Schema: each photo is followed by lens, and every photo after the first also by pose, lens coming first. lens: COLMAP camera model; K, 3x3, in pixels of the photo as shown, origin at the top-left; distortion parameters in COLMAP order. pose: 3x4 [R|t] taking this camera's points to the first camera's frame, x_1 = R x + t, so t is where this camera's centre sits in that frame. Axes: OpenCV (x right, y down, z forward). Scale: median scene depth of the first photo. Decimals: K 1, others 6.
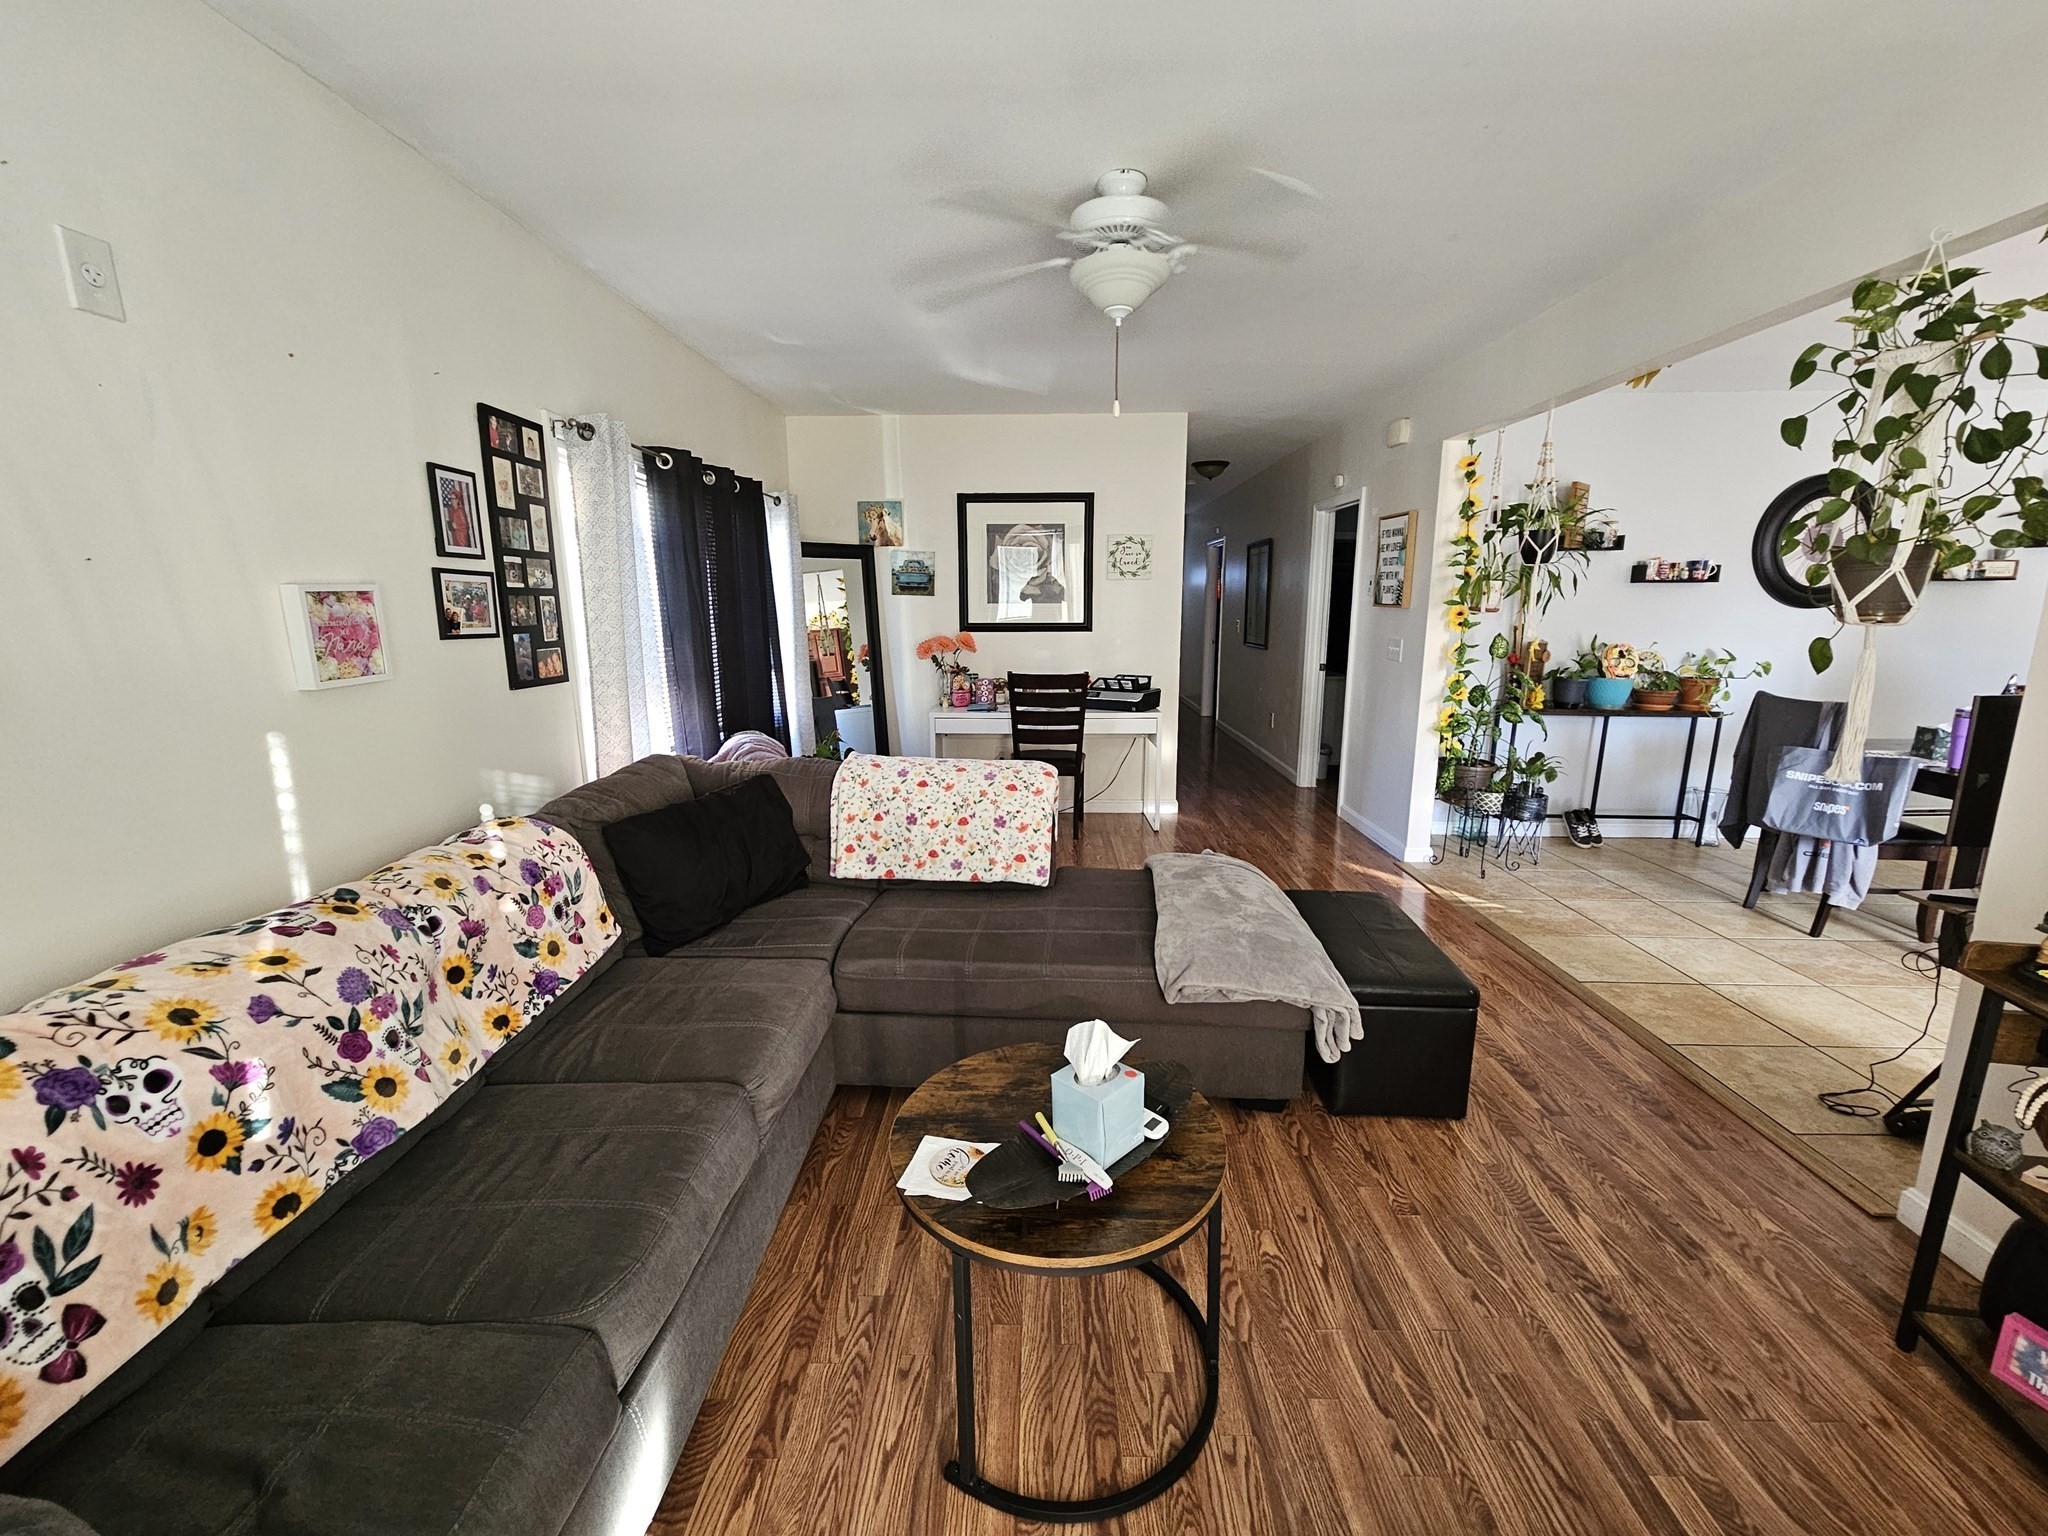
lens RADIAL K [[846.0, 0, 1020.1], [0, 846.0, 764.2], [0, 0, 1]] dist [-0.002356, 0.001646]
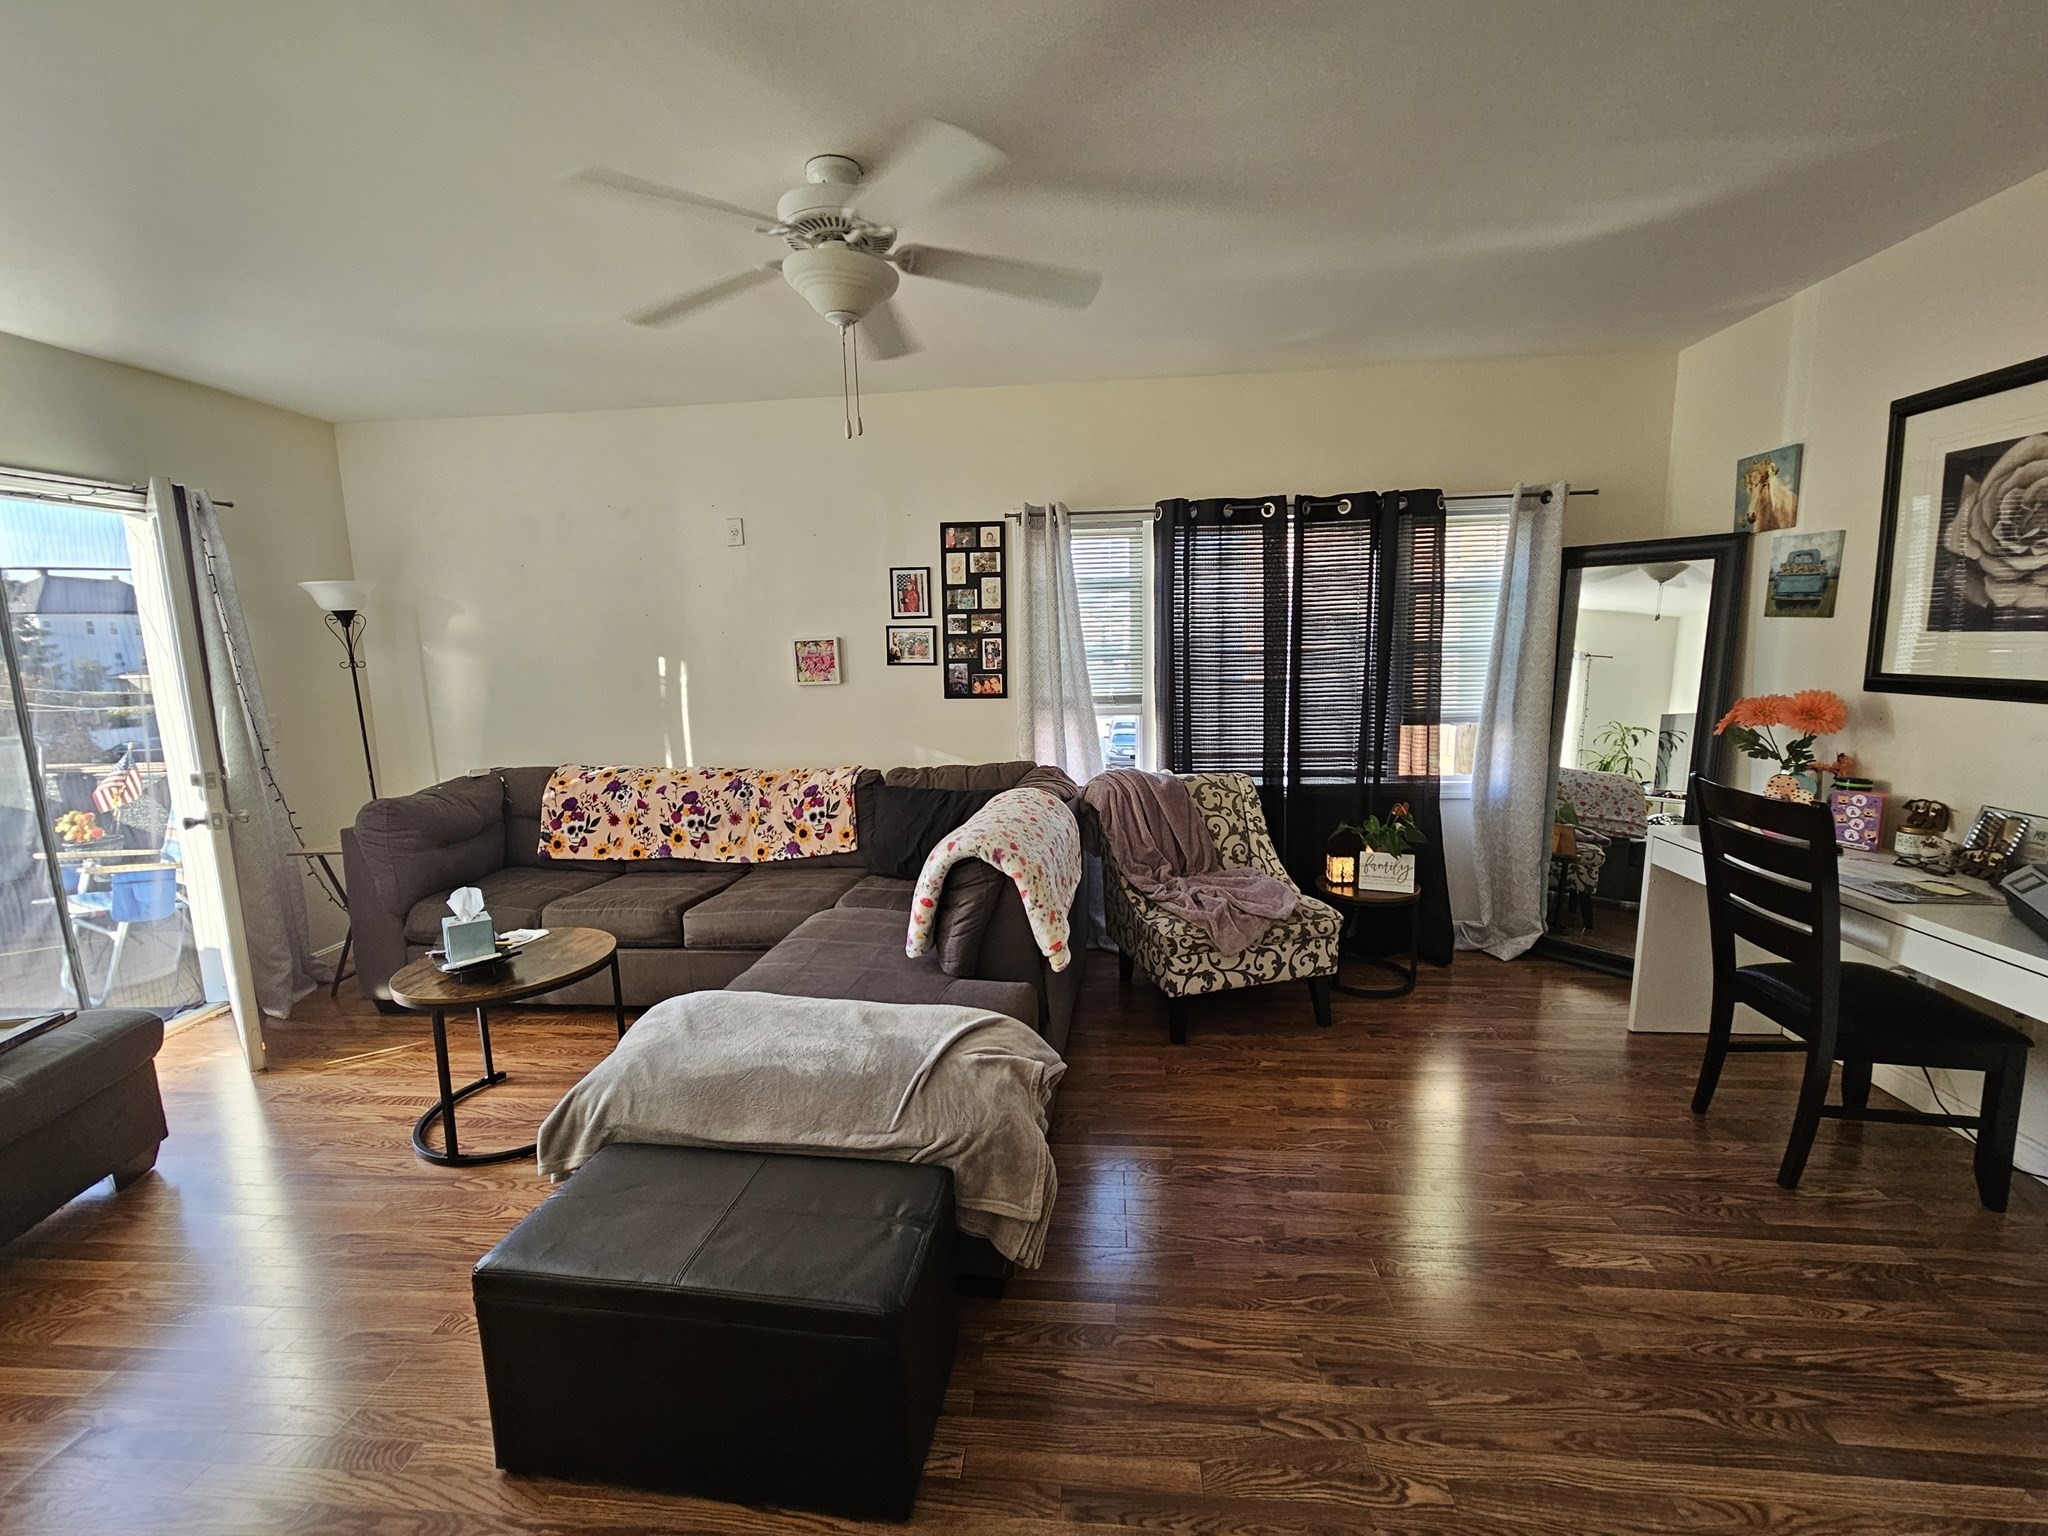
lens RADIAL K [[846.0, 0, 1020.3], [0, 846.0, 763.2], [0, 0, 1]] dist [-0.002356, 0.001646]
pose [[-0.071395, 0.148906, -0.986271, 0.926128], [-0.169791, 0.972548, 0.159125, -0.233593], [0.982890, 0.178821, -0.044152, 1.167421]]
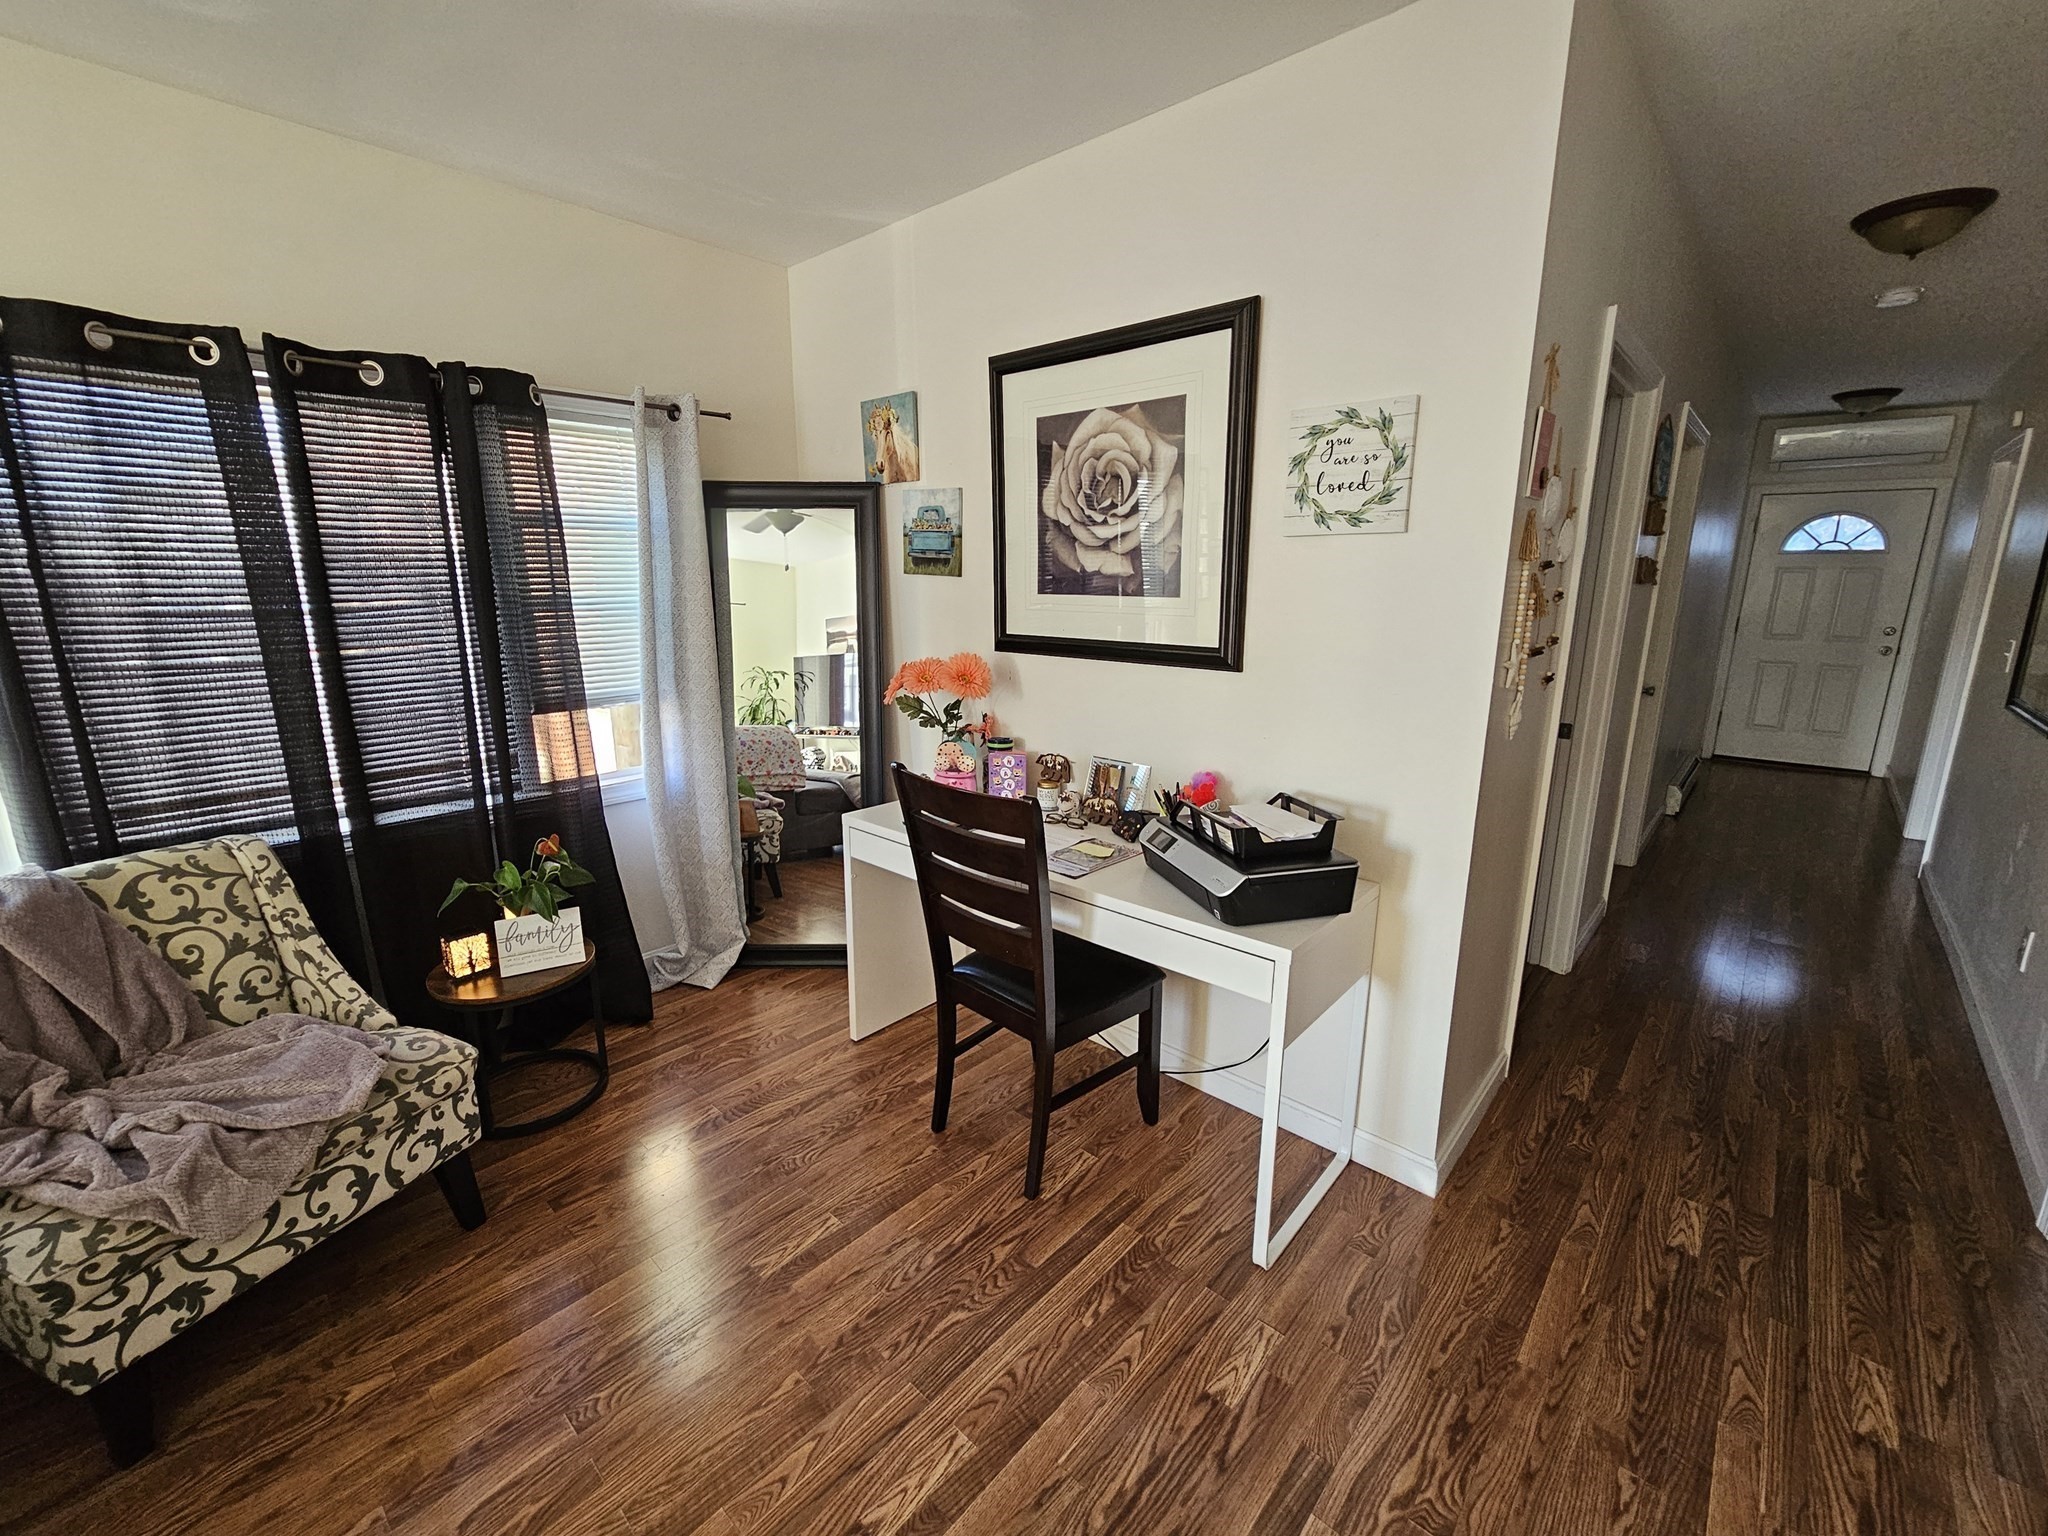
lens RADIAL K [[846.0, 0, 1024.6], [0, 846.0, 766.7], [0, 0, 1]] dist [-0.002356, 0.001646]
pose [[0.757357, 0.150235, -0.635484, 0.550265], [-0.130057, 0.988381, 0.078664, -0.274370], [0.639919, 0.023073, 0.768096, 1.331675]]
